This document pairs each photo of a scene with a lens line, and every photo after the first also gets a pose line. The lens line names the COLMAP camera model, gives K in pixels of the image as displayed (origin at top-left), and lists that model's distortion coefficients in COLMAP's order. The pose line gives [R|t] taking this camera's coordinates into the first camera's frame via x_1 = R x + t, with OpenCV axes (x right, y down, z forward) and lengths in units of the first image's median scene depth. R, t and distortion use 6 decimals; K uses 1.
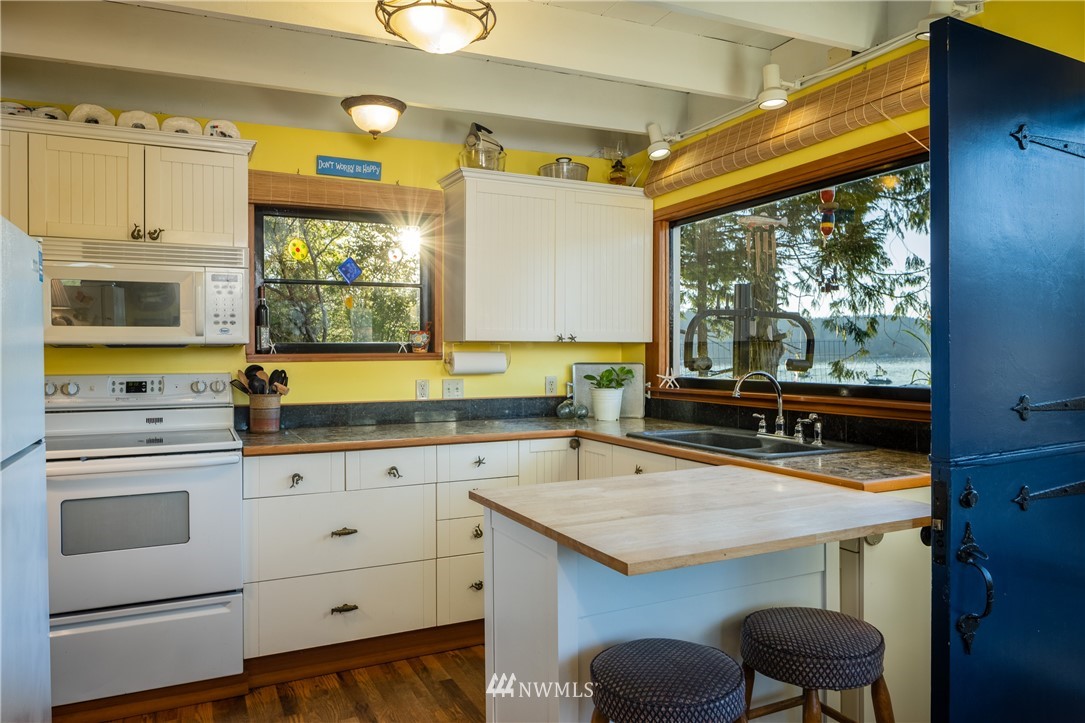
lens RADIAL K [[741.3, 0, 540.5], [0, 741.3, 359.9], [0, 0, 1]] dist [-0.003115, -0.001437]
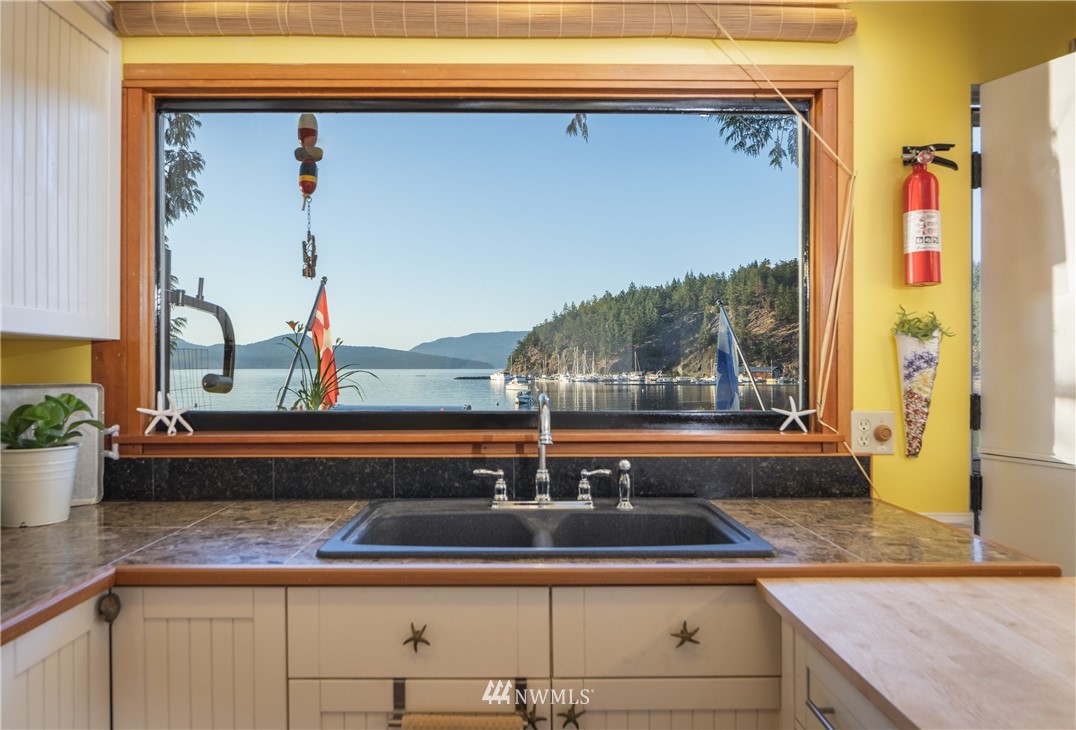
lens RADIAL K [[758.1, 0, 539.0], [0, 758.1, 360.5], [0, 0, 1]] dist [-0.004027, 0.001134]
pose [[0.426806, 0.010768, 0.904279, -0.210980], [0.005999, 0.999873, -0.014738, -0.002172], [-0.904323, 0.011715, 0.426687, 0.681343]]
